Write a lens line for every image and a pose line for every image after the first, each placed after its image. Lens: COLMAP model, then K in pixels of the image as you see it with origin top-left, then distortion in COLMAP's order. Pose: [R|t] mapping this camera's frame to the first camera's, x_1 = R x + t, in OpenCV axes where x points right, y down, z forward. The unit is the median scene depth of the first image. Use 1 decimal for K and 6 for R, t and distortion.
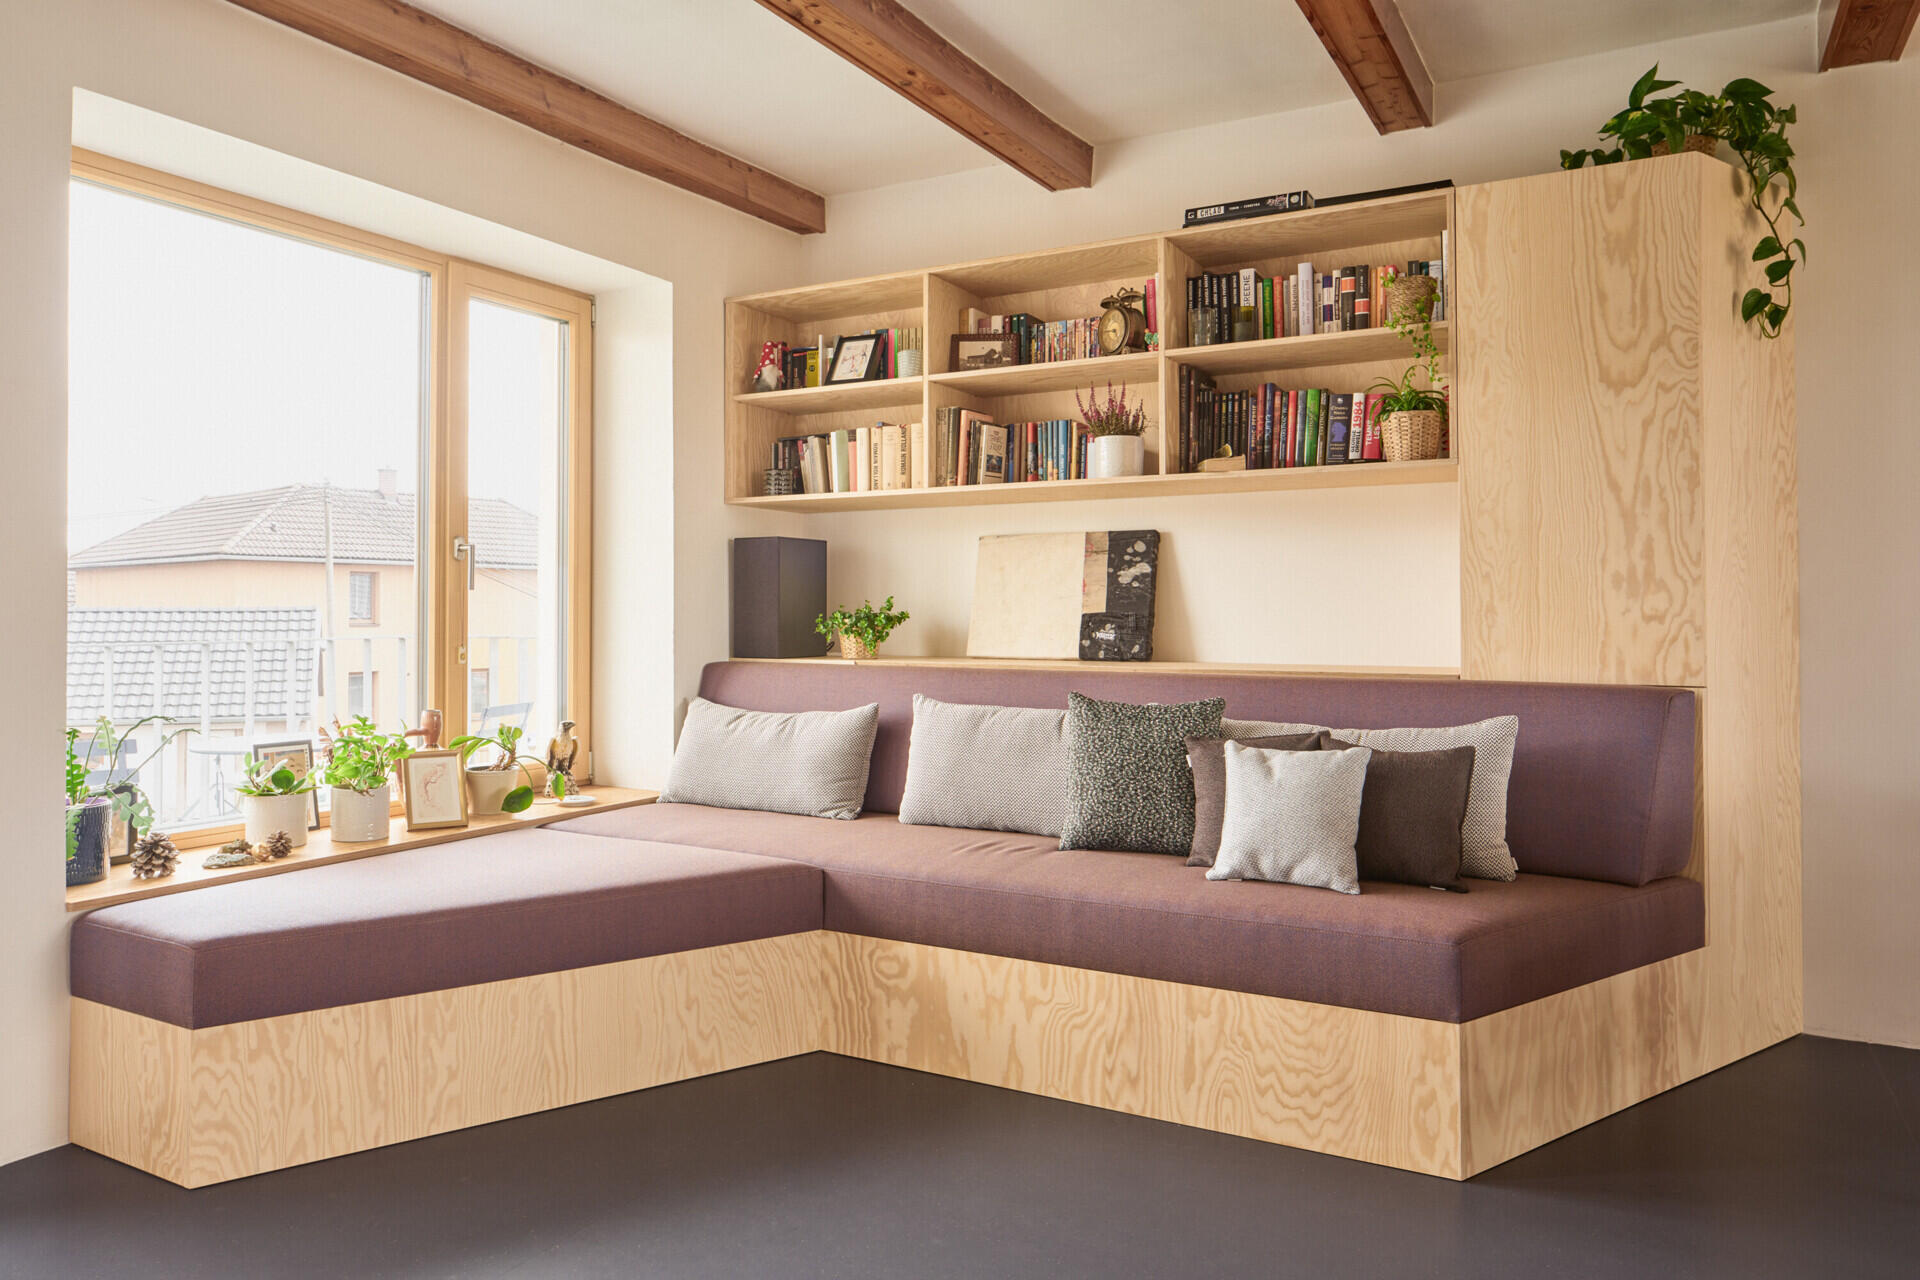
lens RADIAL K [[1312.0, 0, 895.2], [0, 1312.0, 589.5], [0, 0, 1]] dist [-0.006918, -0.001678]
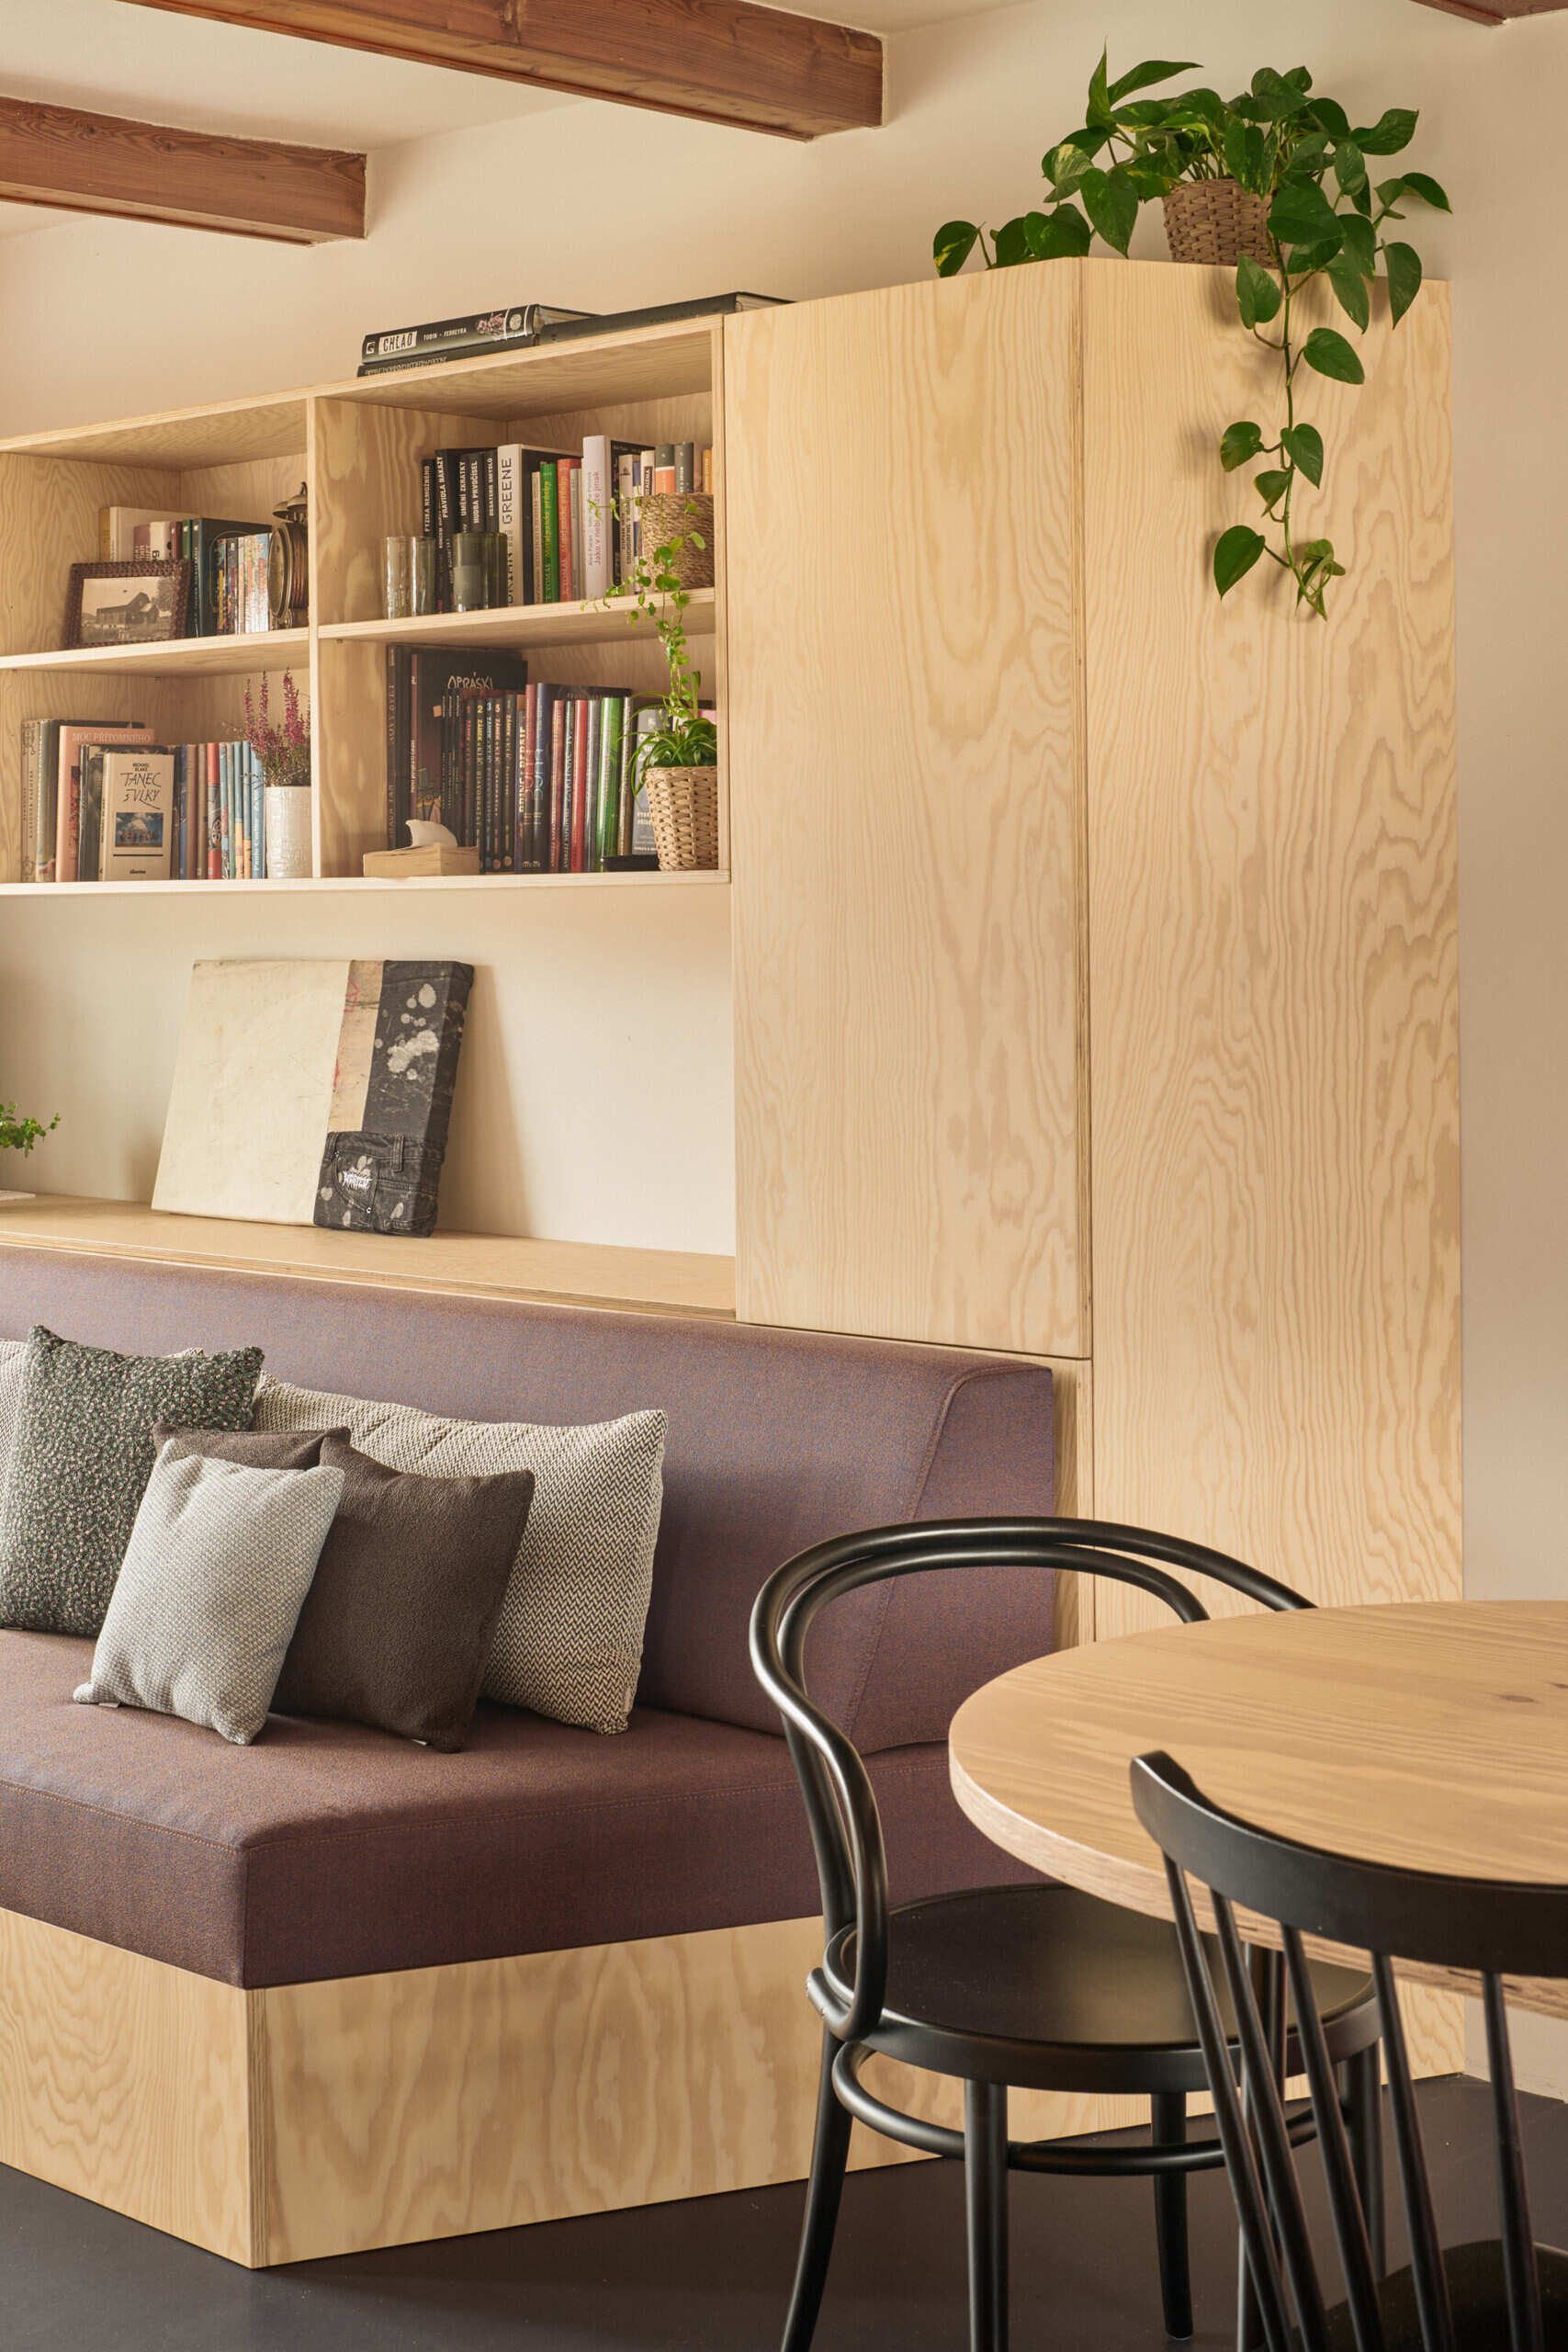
lens RADIAL K [[3442.2, 0, 582.1], [0, 3442.2, 927.0], [0, 0, 1]] dist [-0.020542, -0.066063]
pose [[0.969668, -0.008658, -0.244274, 0.714077], [0.015925, 0.999487, 0.027790, -0.119536], [0.243908, -0.030837, 0.969308, -0.275771]]
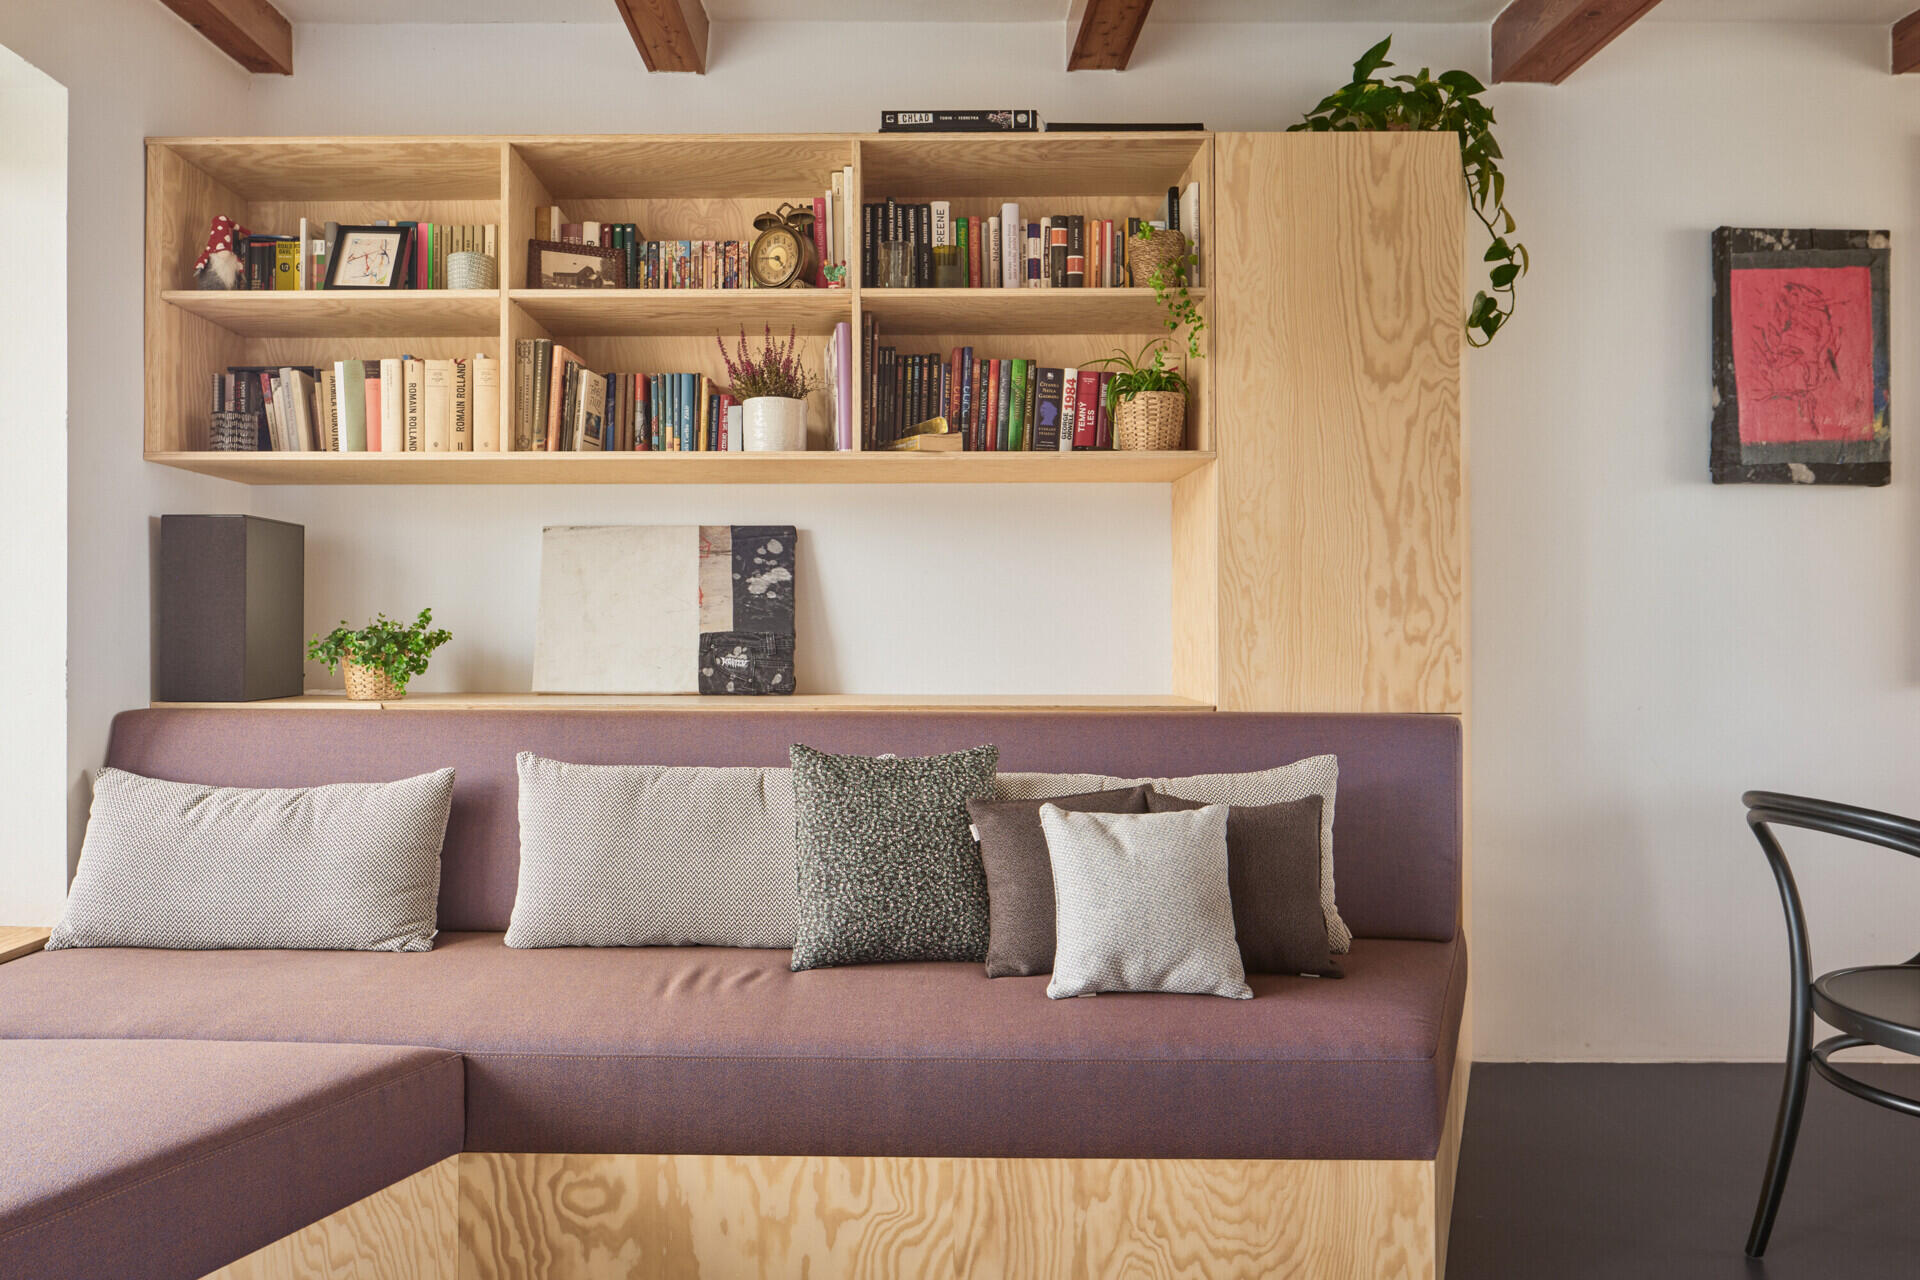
lens RADIAL K [[1335.5, 0, 880.2], [0, 1335.5, 615.5], [0, 0, 1]] dist [-0.008113, -0.004155]
pose [[0.868620, 0.006528, 0.495436, -0.194205], [-0.009956, 0.999941, 0.004280, 0.005193], [-0.495379, -0.008650, 0.868634, 0.366690]]
